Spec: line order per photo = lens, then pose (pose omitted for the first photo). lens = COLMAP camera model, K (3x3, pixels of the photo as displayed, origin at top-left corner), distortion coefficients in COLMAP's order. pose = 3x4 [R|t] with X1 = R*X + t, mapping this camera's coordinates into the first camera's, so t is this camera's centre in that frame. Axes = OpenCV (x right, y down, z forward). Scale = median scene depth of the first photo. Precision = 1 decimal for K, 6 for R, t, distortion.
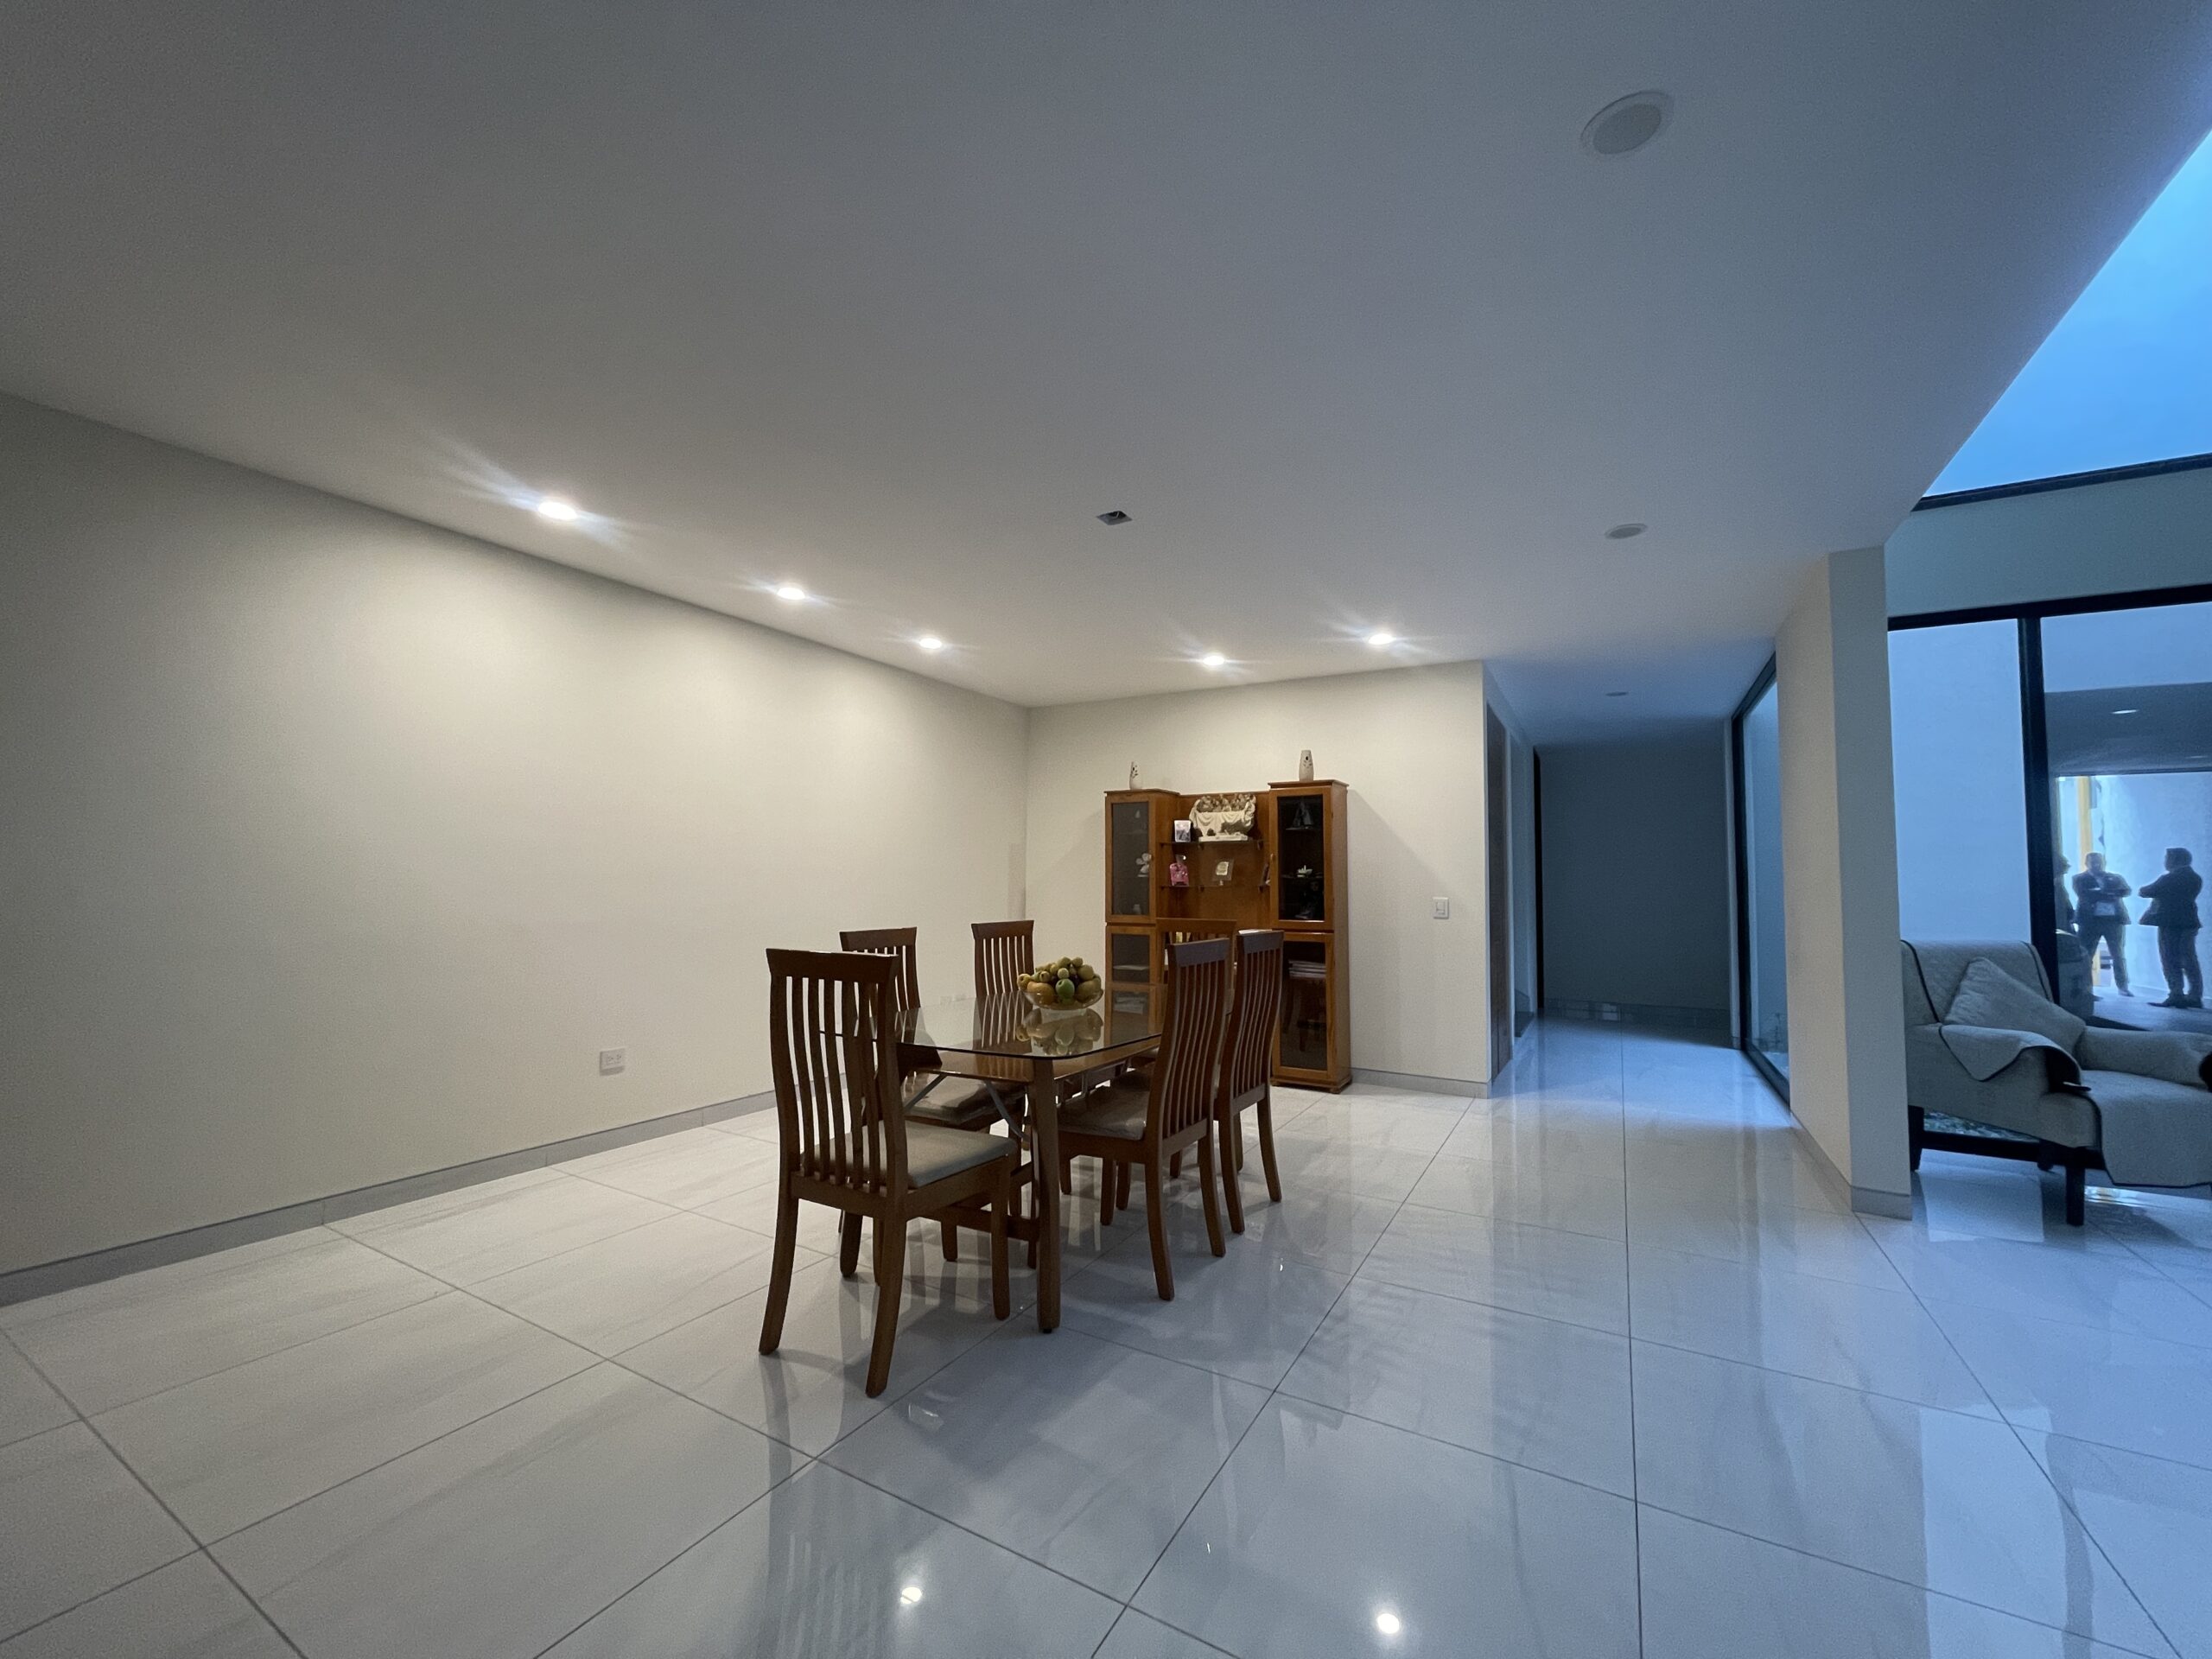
lens RADIAL K [[883.7, 0, 1103.0], [0, 883.7, 834.5], [0, 0, 1]] dist [0.000121, -0.000345]
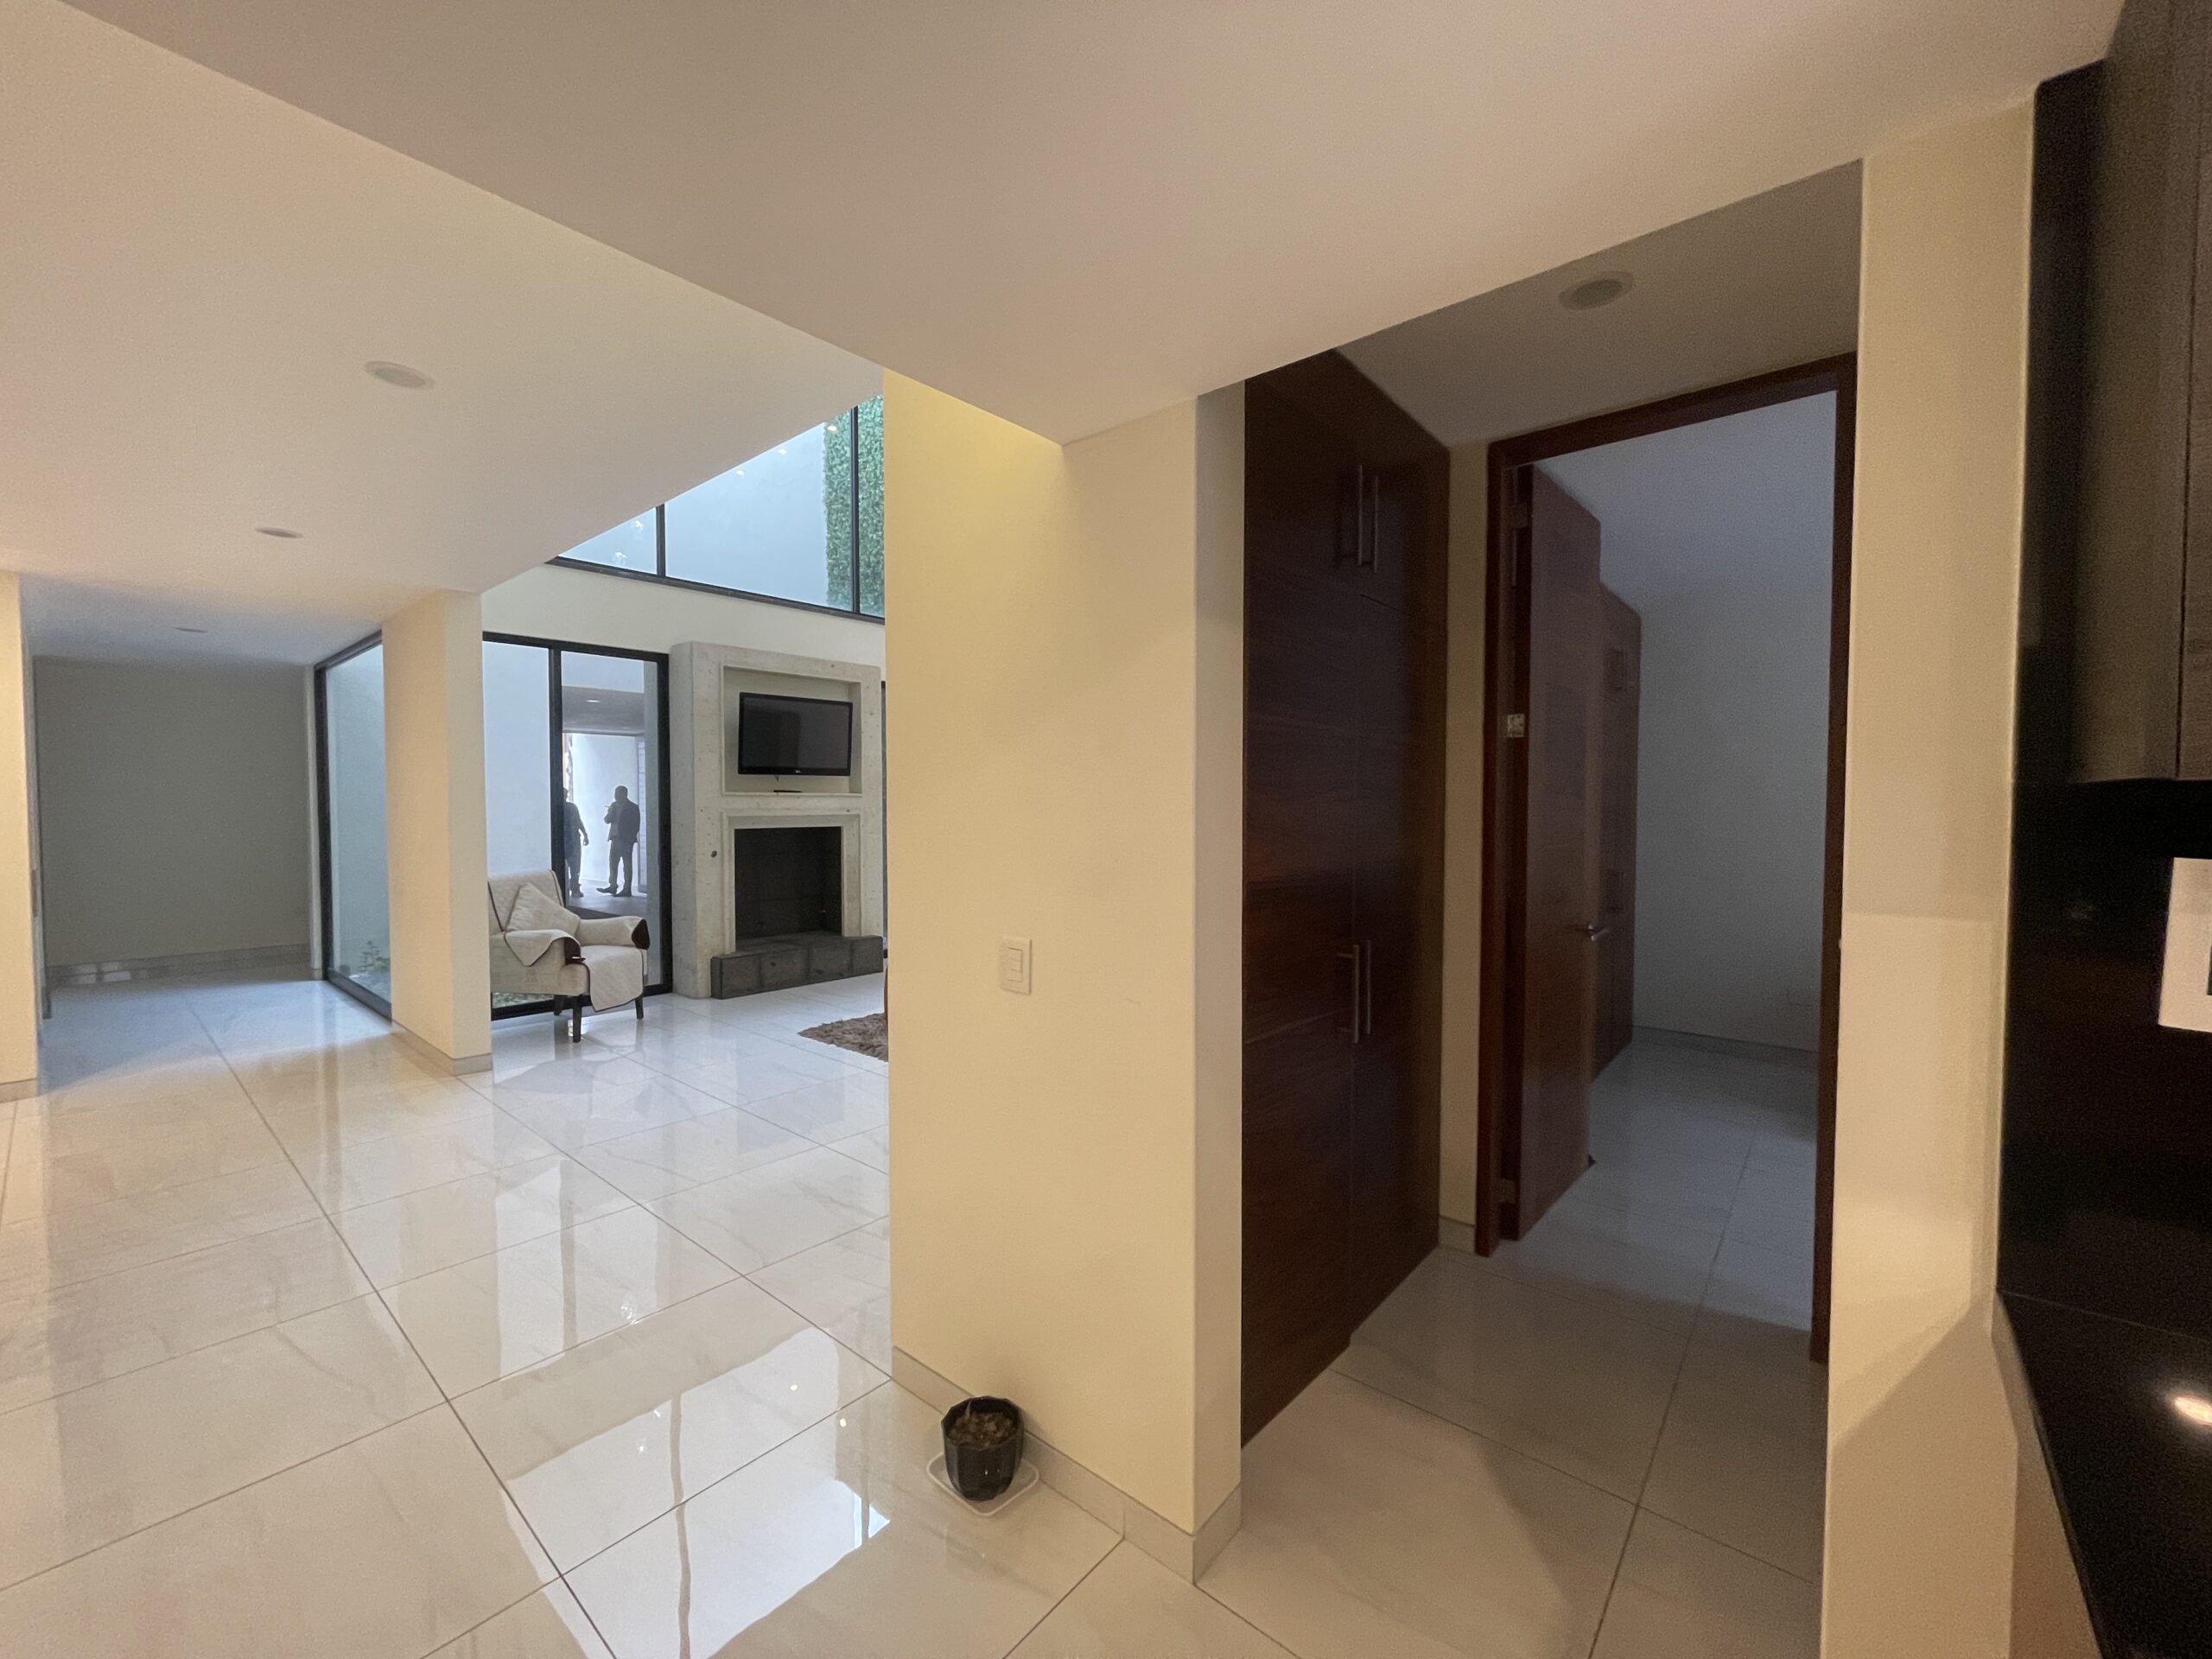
lens RADIAL K [[887.2, 0, 1103.7], [0, 887.2, 832.2], [0, 0, 1]] dist [-0.001319, -0.000246]
pose [[0.180158, -0.042560, 0.982717, -0.258146], [-0.051692, 0.997273, 0.052667, -0.066856], [-0.982279, -0.060287, 0.177466, -0.183877]]
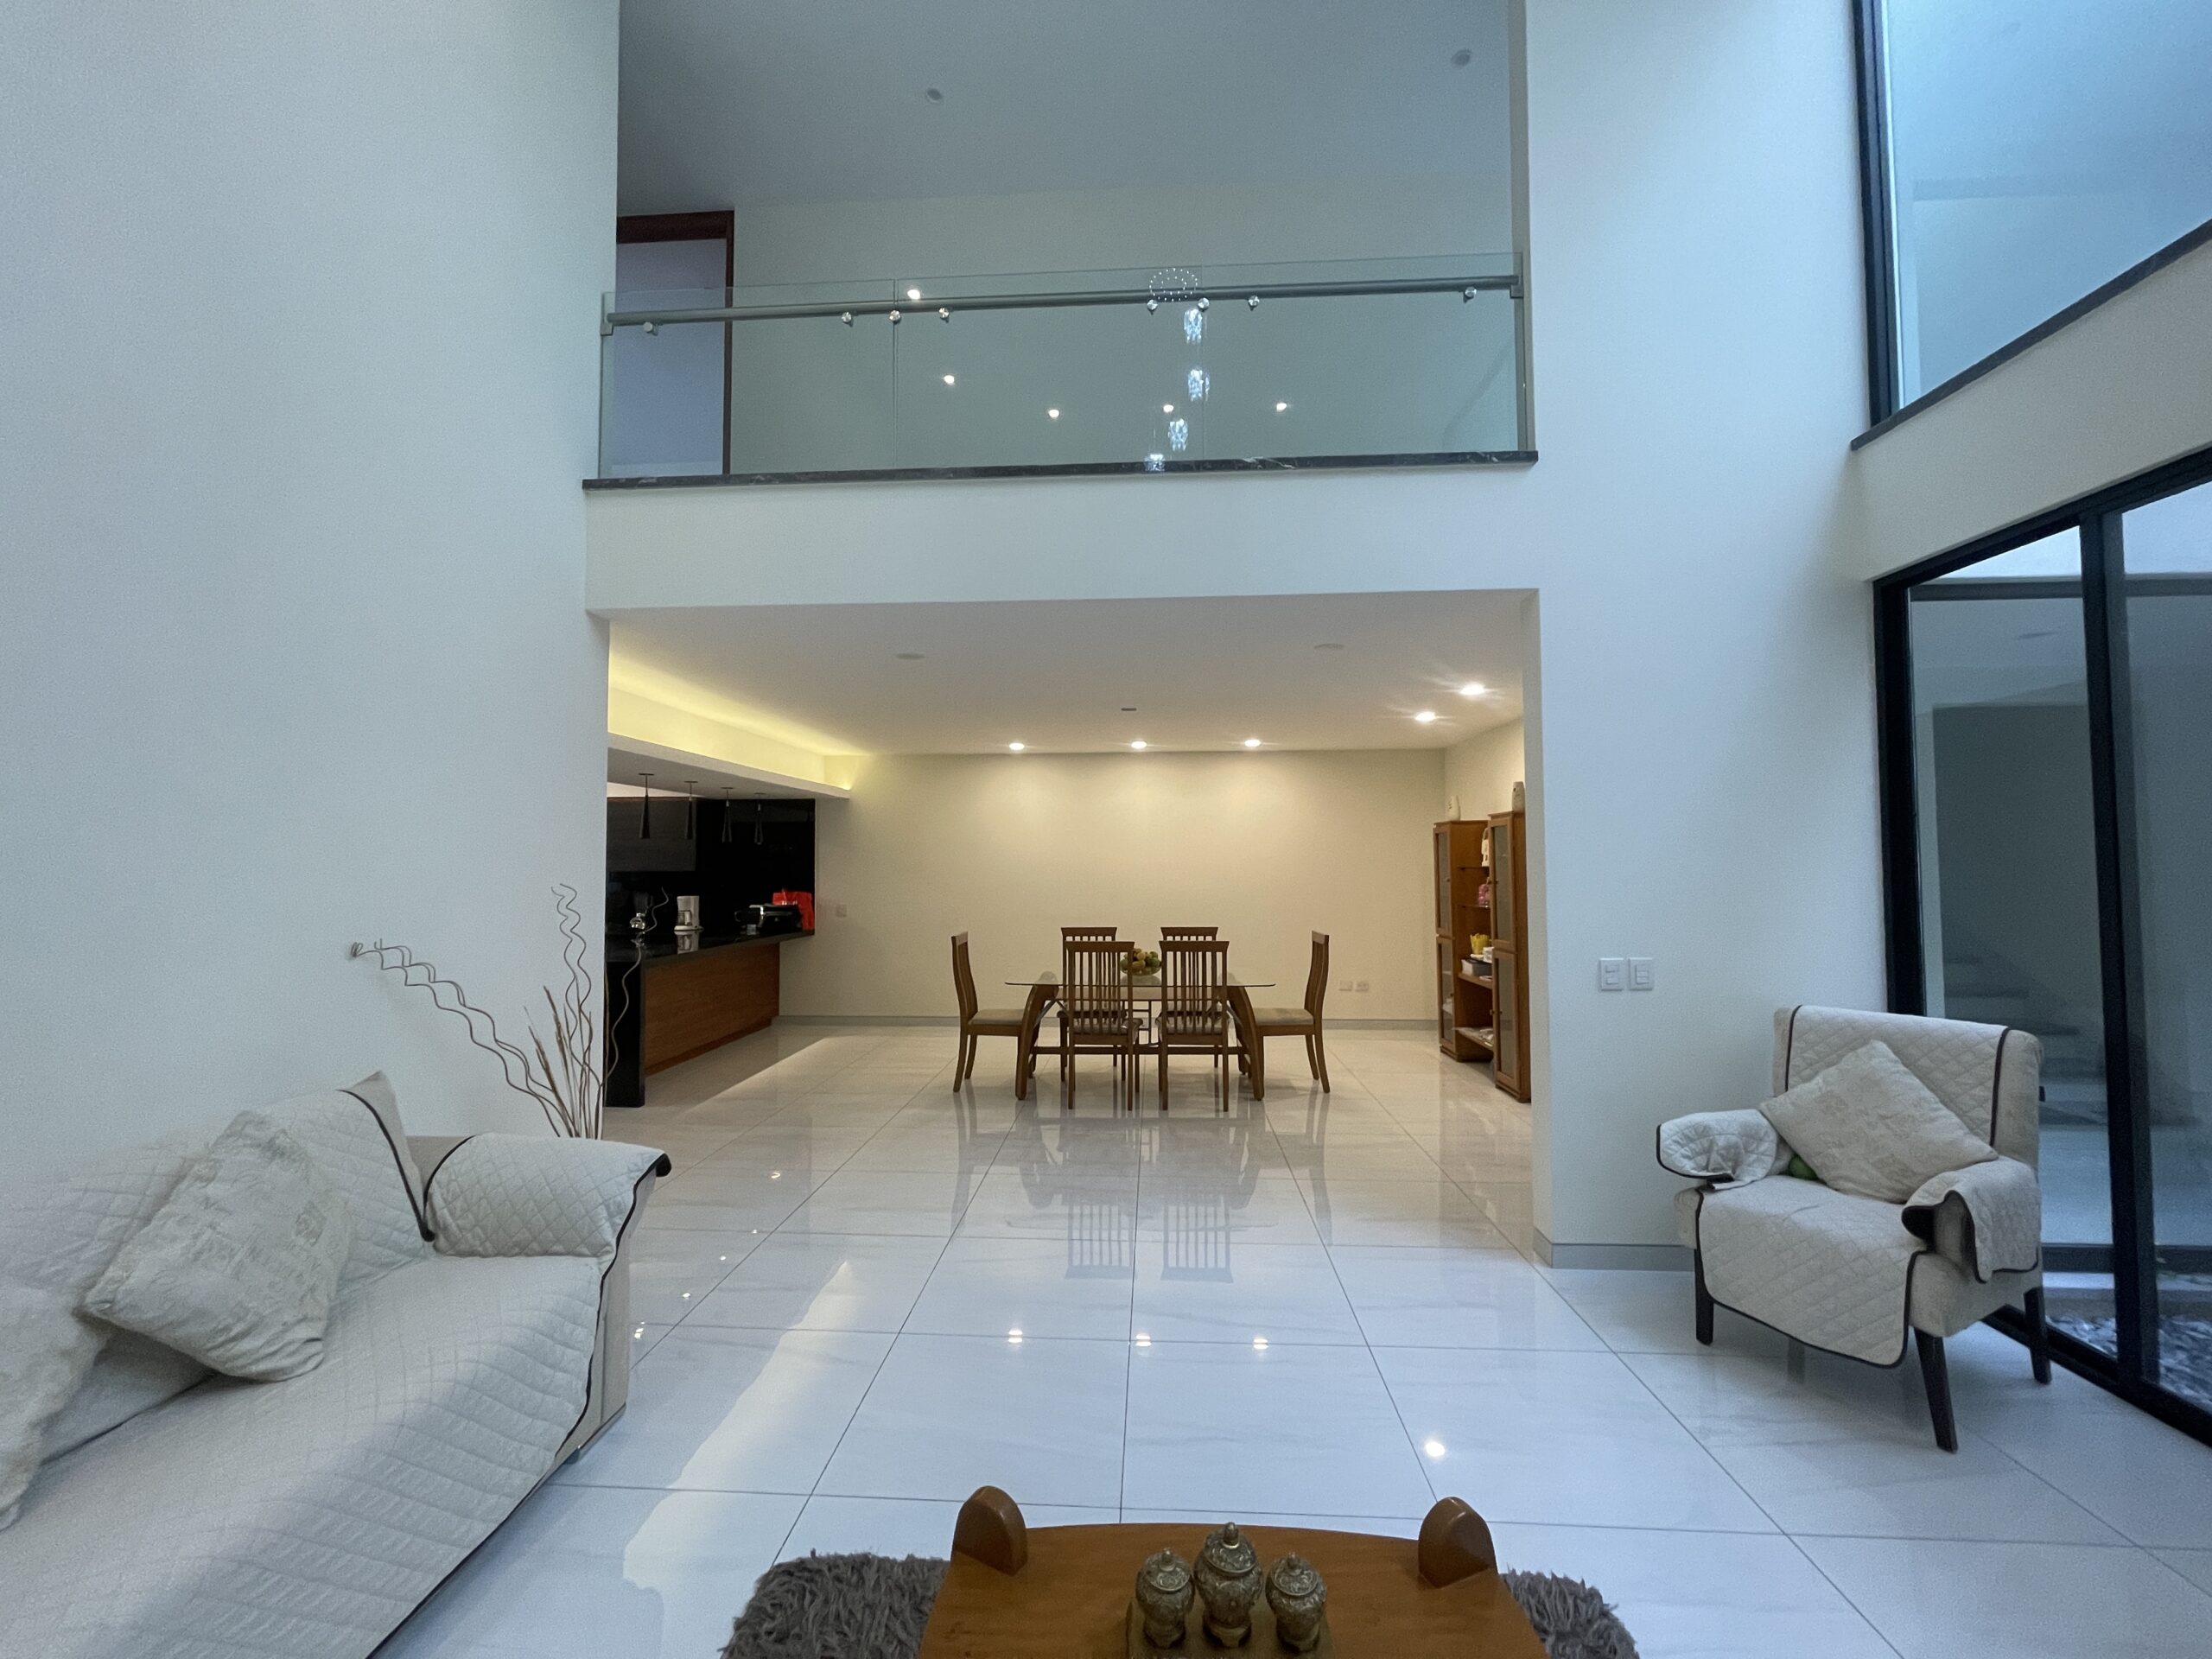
lens RADIAL K [[894.6, 0, 1106.0], [0, 894.6, 829.5], [0, 0, 1]] dist [0.001465, 0.000190]
pose [[0.448775, -0.050840, -0.892197, 1.280985], [0.063060, 0.997693, -0.025132, -0.055504], [0.891417, -0.044983, 0.450946, 0.084008]]
